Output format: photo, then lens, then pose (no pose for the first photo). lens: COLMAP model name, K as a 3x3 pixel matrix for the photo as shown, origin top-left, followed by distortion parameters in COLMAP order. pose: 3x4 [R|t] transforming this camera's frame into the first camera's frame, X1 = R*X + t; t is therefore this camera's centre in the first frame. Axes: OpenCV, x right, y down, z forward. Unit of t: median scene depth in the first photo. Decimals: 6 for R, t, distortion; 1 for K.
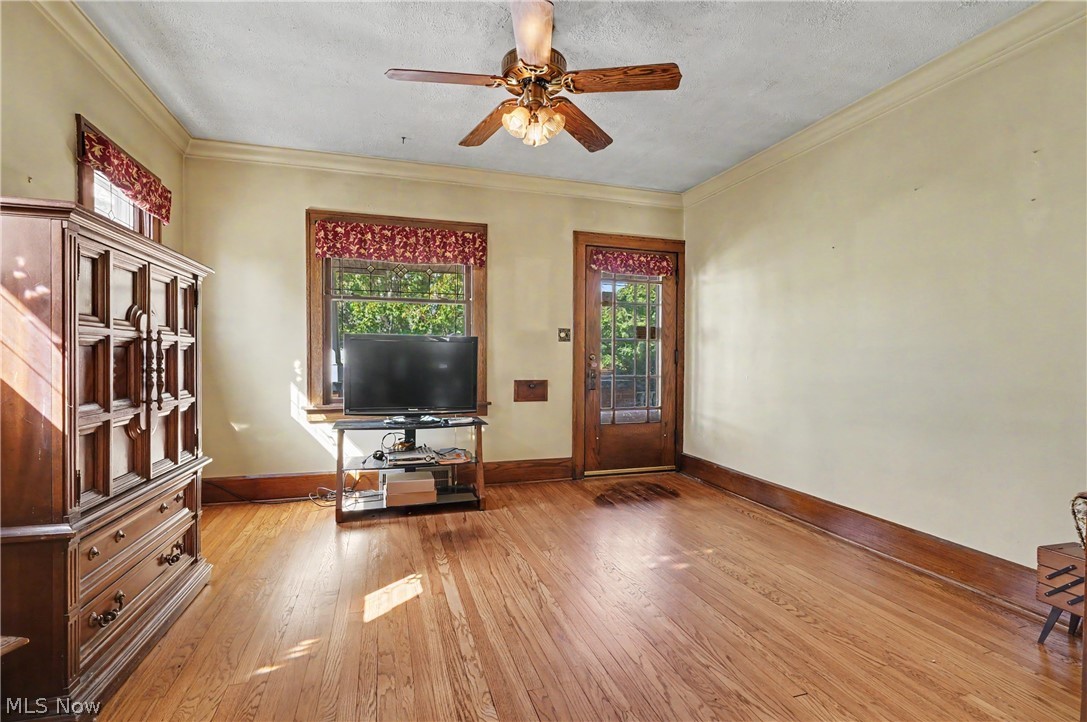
lens RADIAL K [[498.7, 0, 540.3], [0, 498.7, 367.2], [0, 0, 1]] dist [-0.005437, 0.000075]
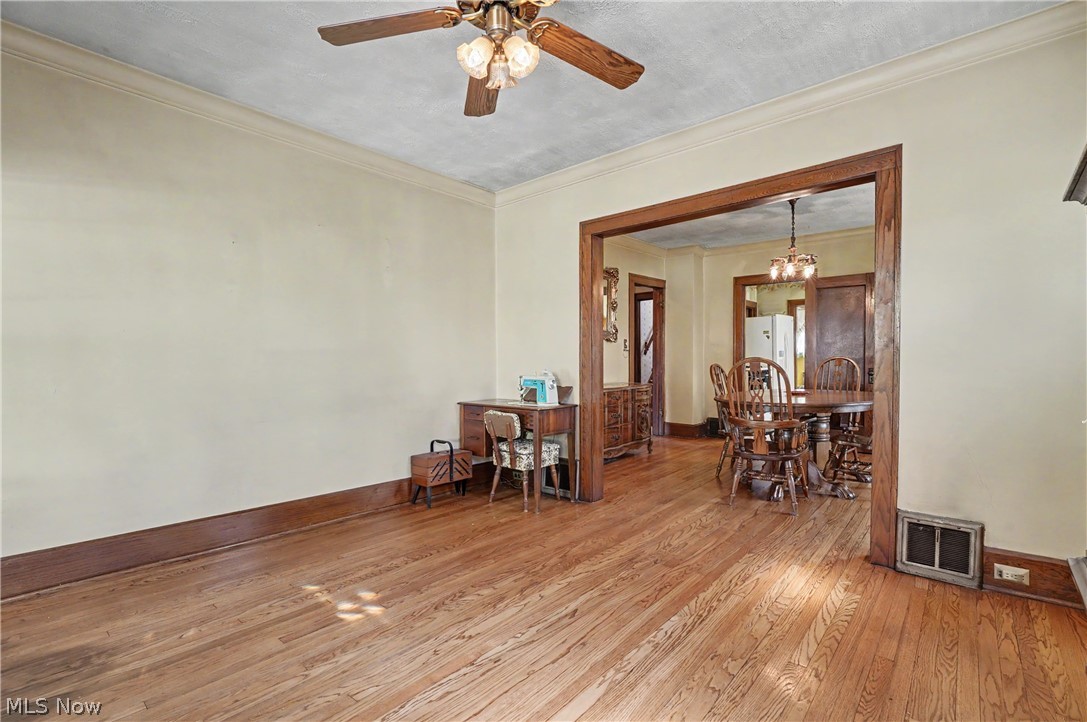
lens RADIAL K [[498.7, 0, 541.2], [0, 498.7, 366.8], [0, 0, 1]] dist [-0.005437, 0.000075]
pose [[-0.522231, -0.014911, 0.852674, -0.616594], [0.012304, 0.999611, 0.025017, -0.026318], [-0.852715, 0.023556, -0.521844, 1.169335]]
